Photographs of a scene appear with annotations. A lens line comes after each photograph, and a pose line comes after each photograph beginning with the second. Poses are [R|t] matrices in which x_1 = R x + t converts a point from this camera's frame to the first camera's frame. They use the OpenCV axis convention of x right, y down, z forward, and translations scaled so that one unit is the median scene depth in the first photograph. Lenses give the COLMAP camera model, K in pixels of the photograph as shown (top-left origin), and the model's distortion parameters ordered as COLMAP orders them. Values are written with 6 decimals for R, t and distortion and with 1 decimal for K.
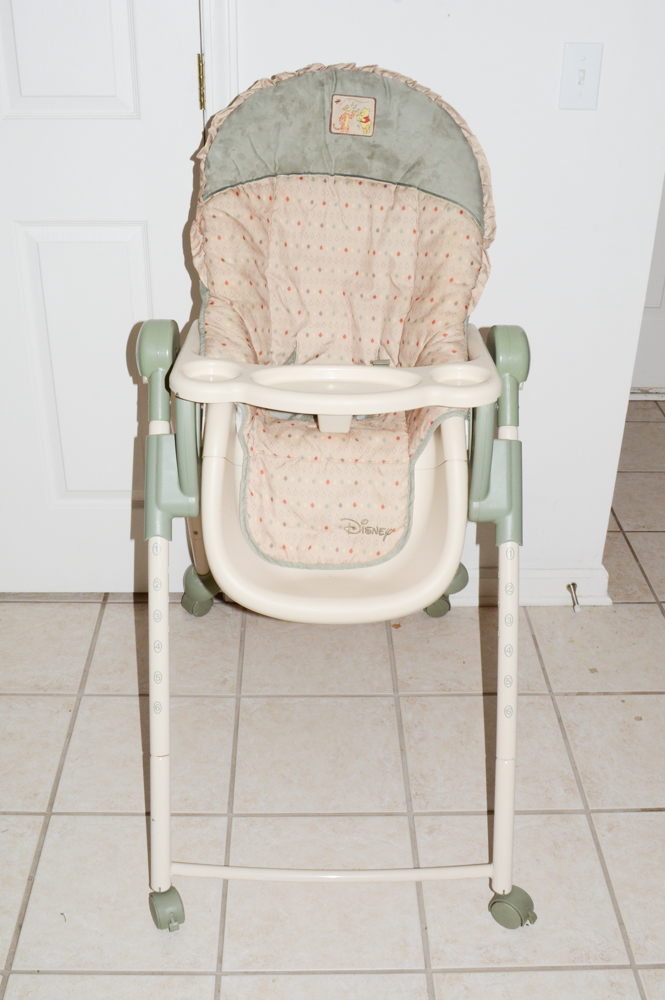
lens RADIAL K [[1078.3, 0, 332.5], [0, 1078.3, 500.0], [0, 0, 1]] dist [-0.068428, 0.012684]
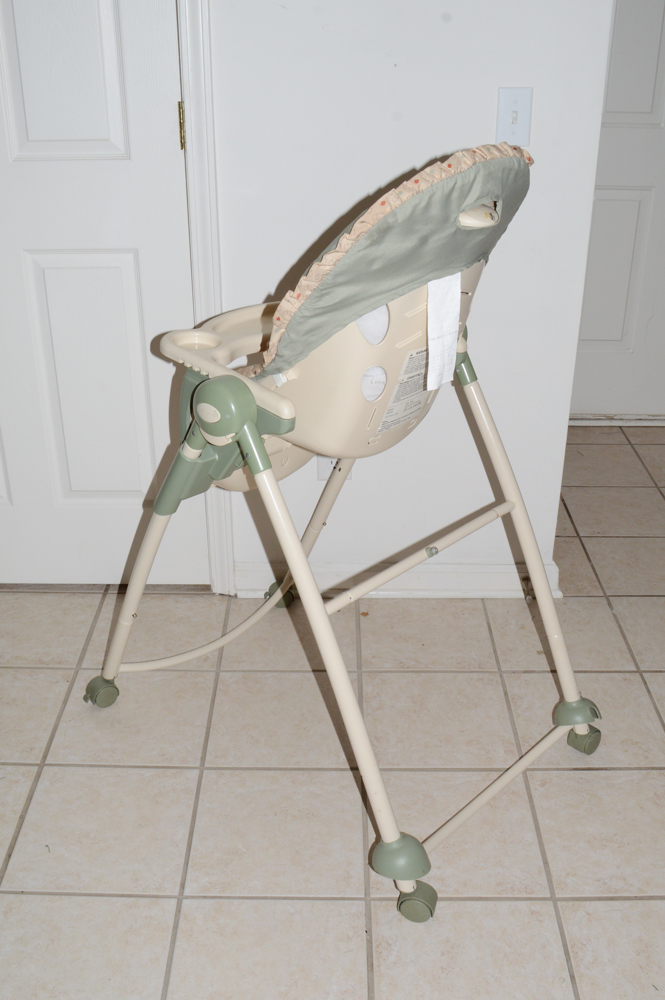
lens RADIAL K [[1012.2, 0, 330.5], [0, 1012.2, 517.2], [0, 0, 1]] dist [-0.071661, -0.007088]
pose [[0.999351, 0.001282, -0.036011, 0.082851], [-0.002683, 0.999240, -0.038883, 0.078032], [0.035934, 0.038954, 0.998595, -0.062248]]
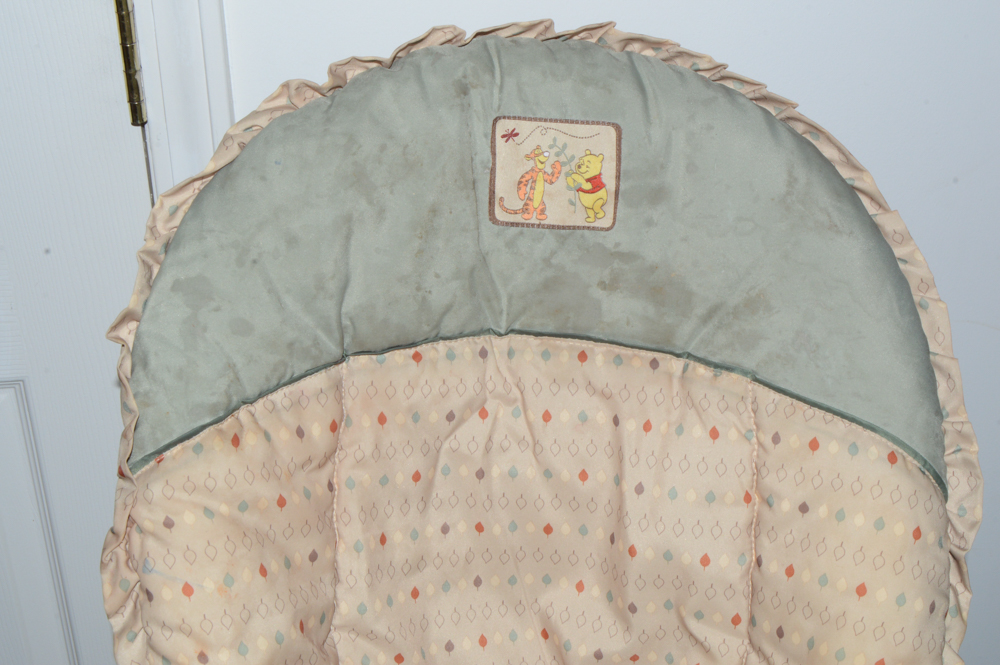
lens RADIAL K [[1335.8, 0, 476.2], [0, 1335.8, 333.0], [0, 0, 1]] dist [-0.024363, -0.011843]
pose [[0.996808, -0.055678, 0.057213, -0.034377], [0.056879, 0.998189, -0.019581, -0.296567], [-0.056019, 0.022773, 0.998170, 0.557598]]
